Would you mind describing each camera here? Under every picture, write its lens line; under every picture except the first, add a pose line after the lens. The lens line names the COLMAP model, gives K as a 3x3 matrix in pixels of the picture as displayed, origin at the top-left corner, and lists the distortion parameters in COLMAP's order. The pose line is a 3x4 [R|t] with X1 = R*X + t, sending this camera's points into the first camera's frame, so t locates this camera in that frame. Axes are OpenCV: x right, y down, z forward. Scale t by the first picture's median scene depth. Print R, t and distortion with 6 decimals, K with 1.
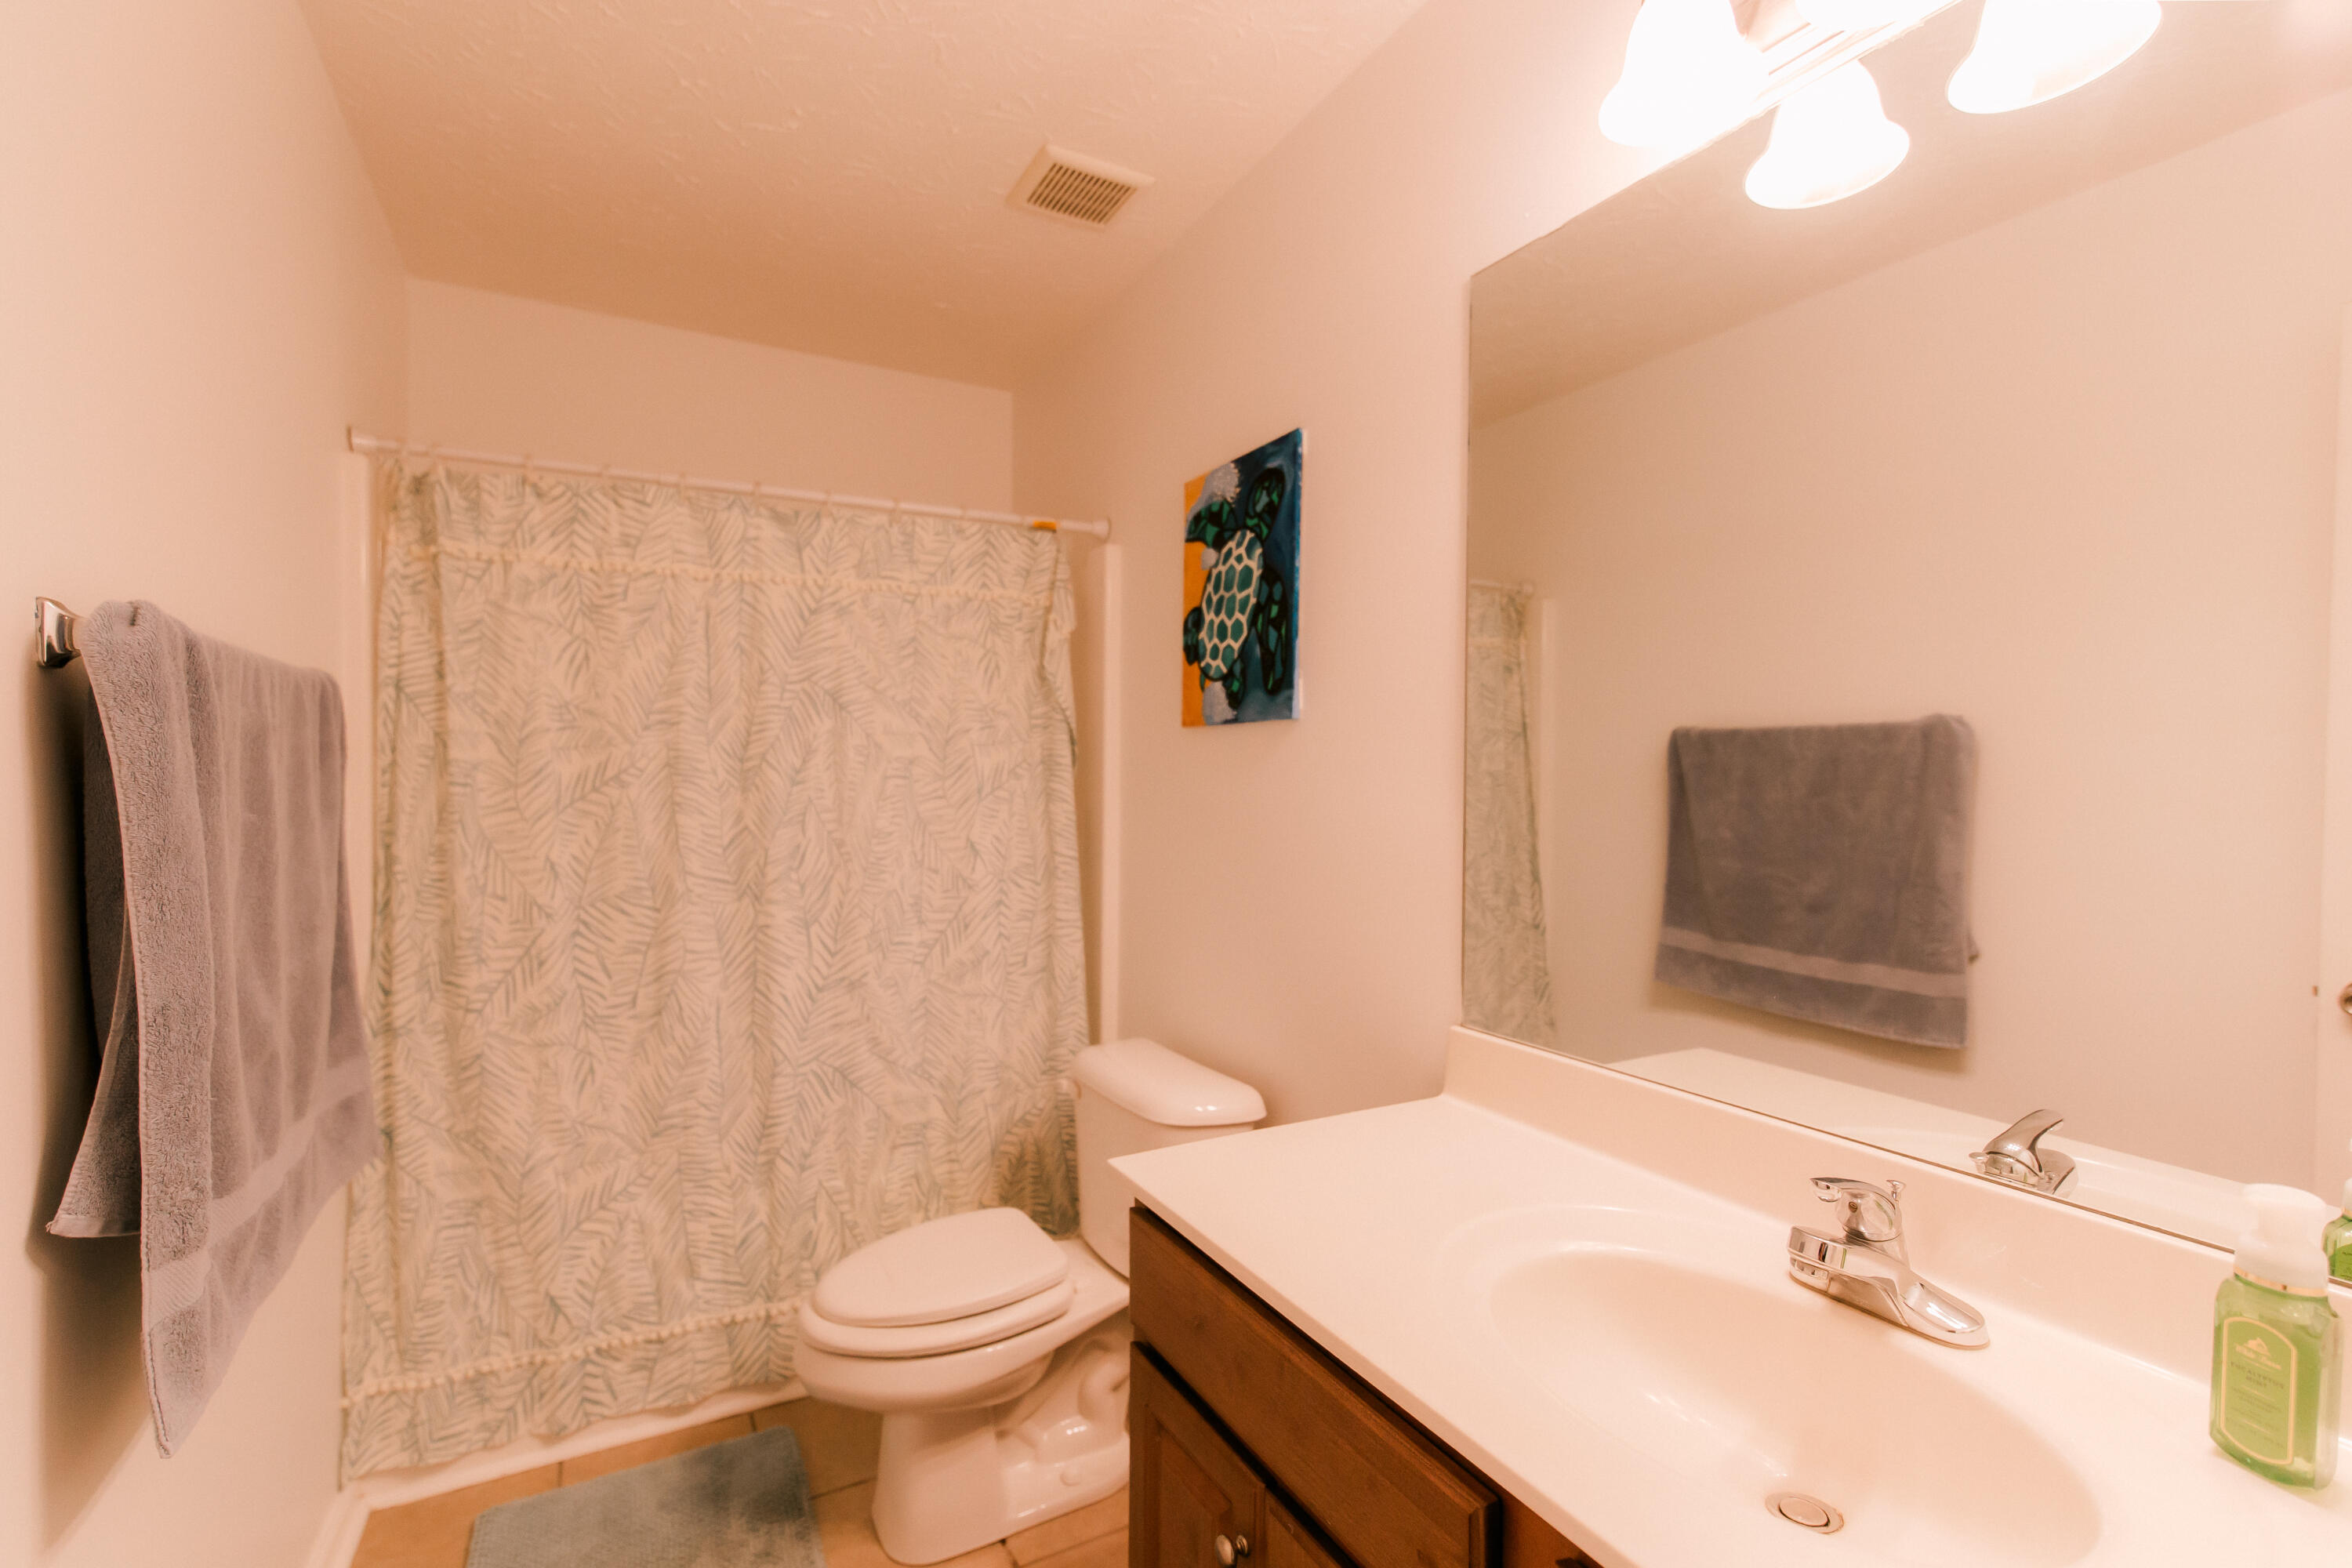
lens RADIAL K [[1066.1, 0, 1186.3], [0, 1066.1, 817.4], [0, 0, 1]] dist [0.002129, -0.000236]
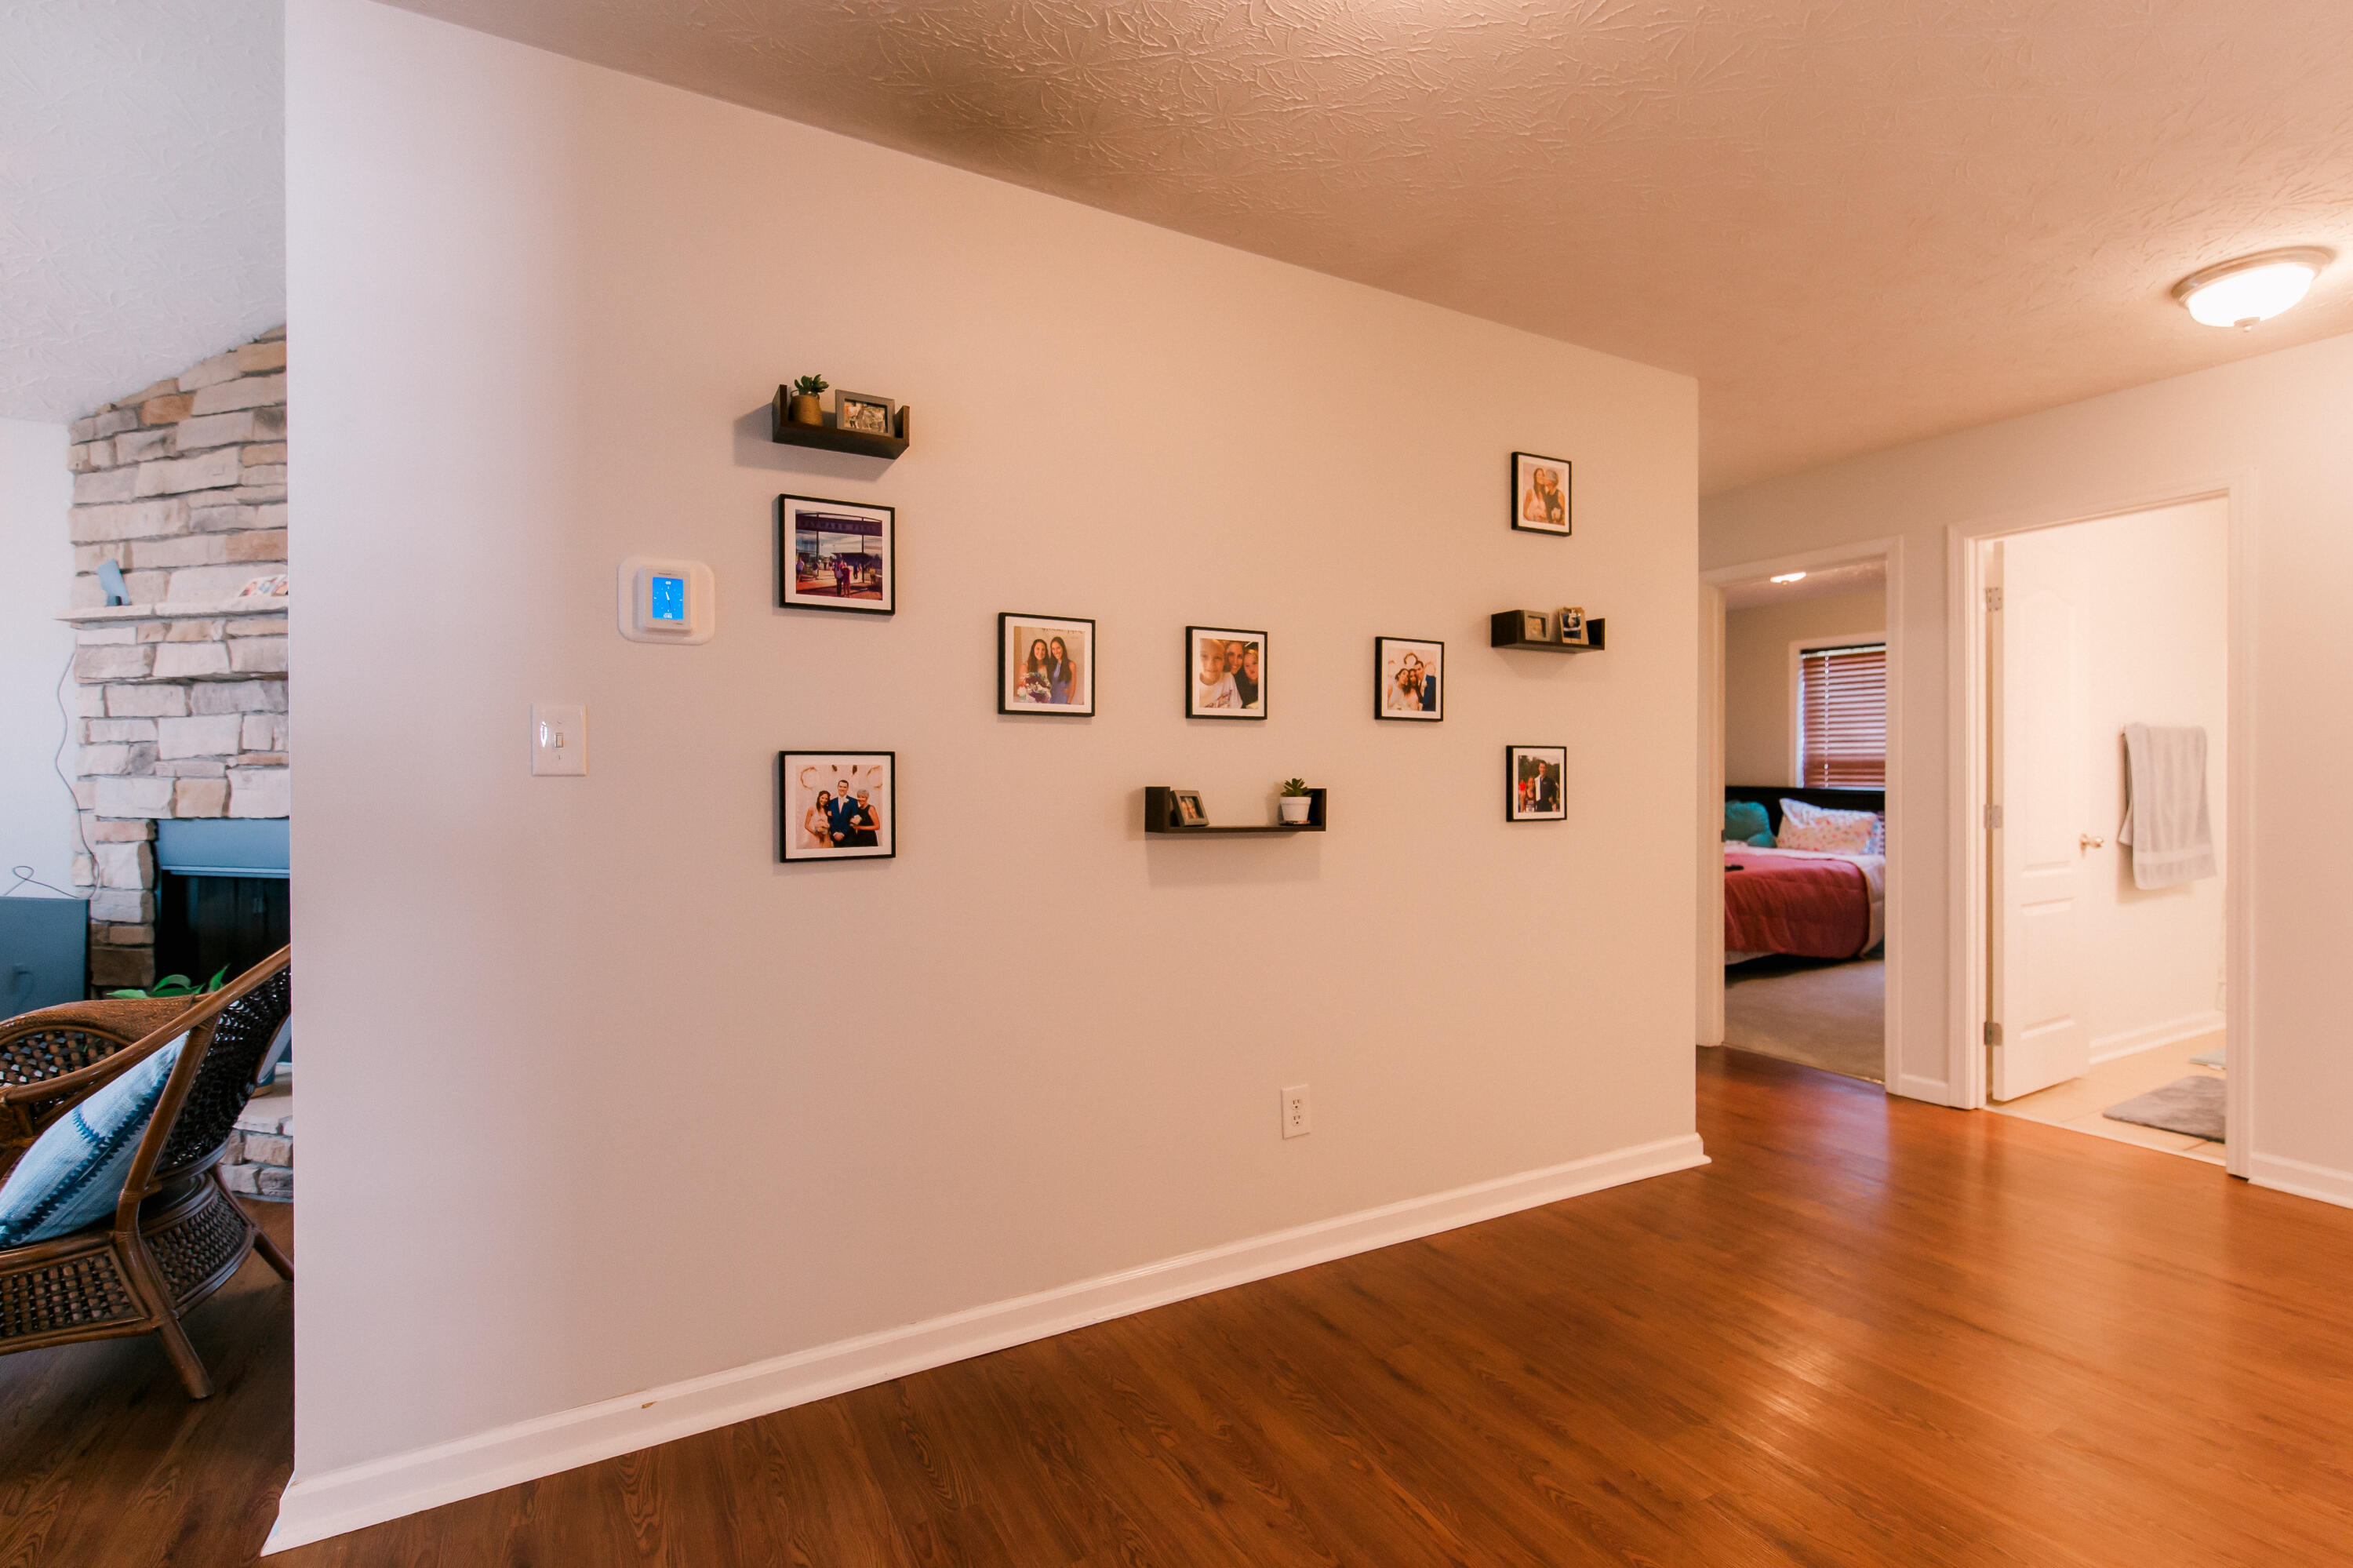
lens RADIAL K [[1050.6, 0, 1176.5], [0, 1050.6, 784.0], [0, 0, 1]] dist [0.000153, -0.000230]
pose [[0.001680, 0.002239, -0.999996, 3.174809], [-0.032092, 0.999483, 0.002184, 0.180424], [0.999483, 0.032089, 0.001751, -2.831384]]
